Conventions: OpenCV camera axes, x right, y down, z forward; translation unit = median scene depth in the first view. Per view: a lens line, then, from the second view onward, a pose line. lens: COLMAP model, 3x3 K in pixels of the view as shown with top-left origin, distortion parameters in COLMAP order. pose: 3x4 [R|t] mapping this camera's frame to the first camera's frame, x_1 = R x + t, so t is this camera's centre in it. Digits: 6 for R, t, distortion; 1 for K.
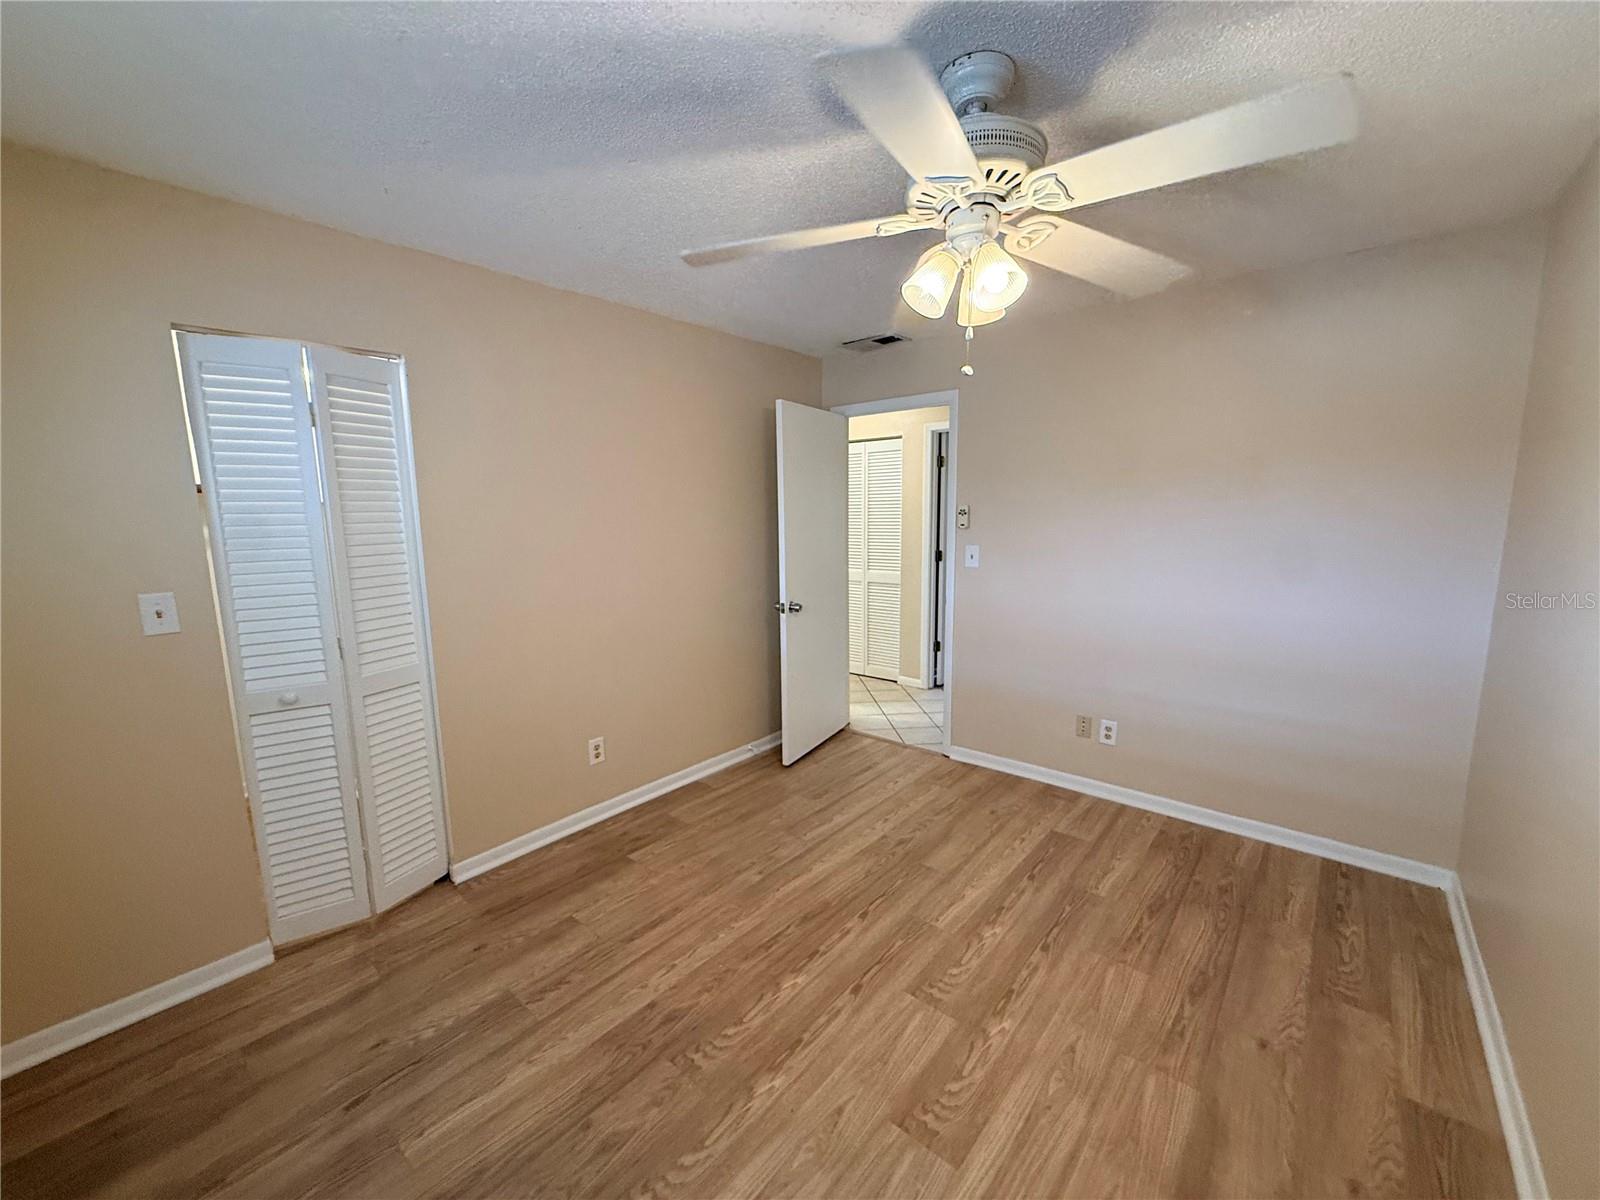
lens RADIAL K [[638.2, 0, 795.5], [0, 638.2, 599.8], [0, 0, 1]] dist [-0.001949, 0.000613]
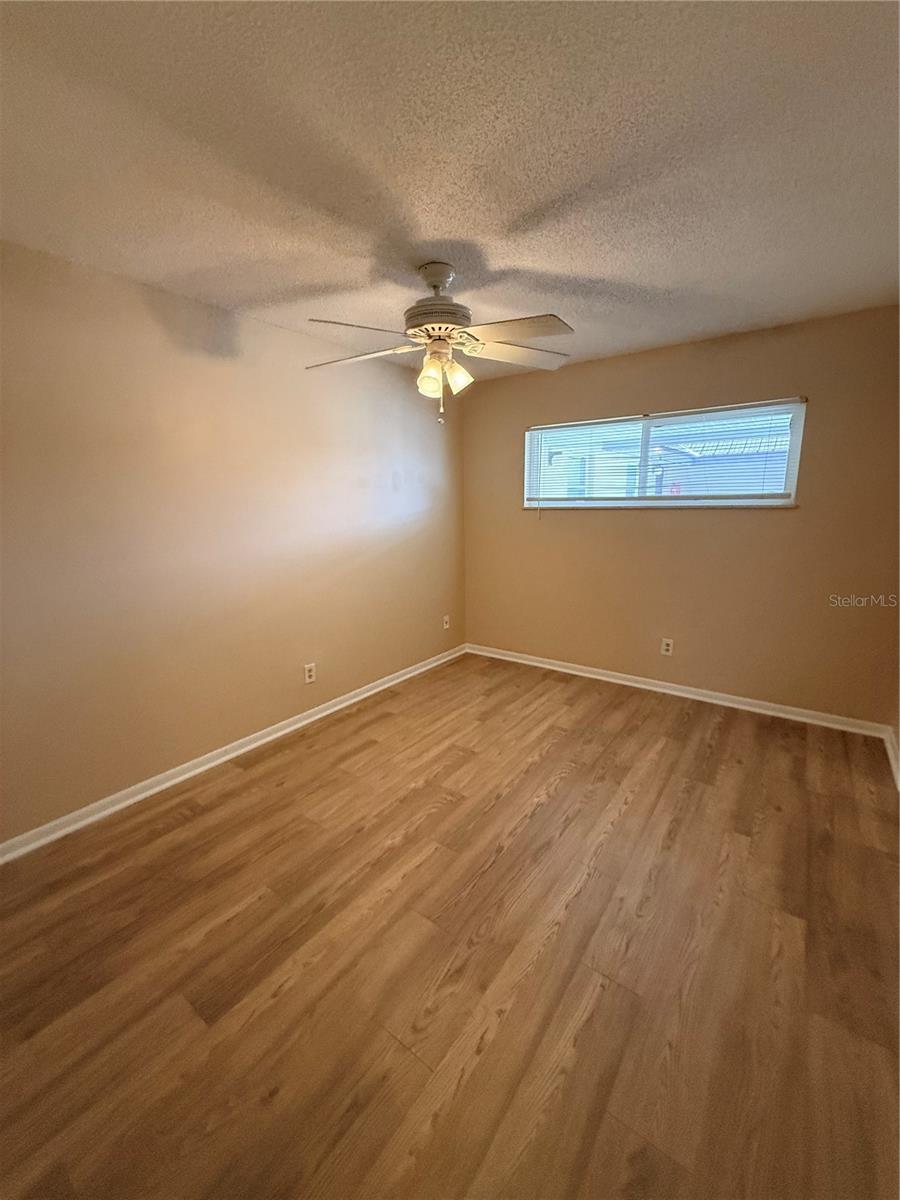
lens RADIAL K [[478.6, 0, 448.4], [0, 478.6, 596.6], [0, 0, 1]] dist [-0.001949, 0.000613]
pose [[-0.996764, 0.046167, -0.065801, 0.253932], [0.021252, 0.940845, 0.338170, -0.239265], [0.077521, 0.335678, -0.938782, 1.791339]]
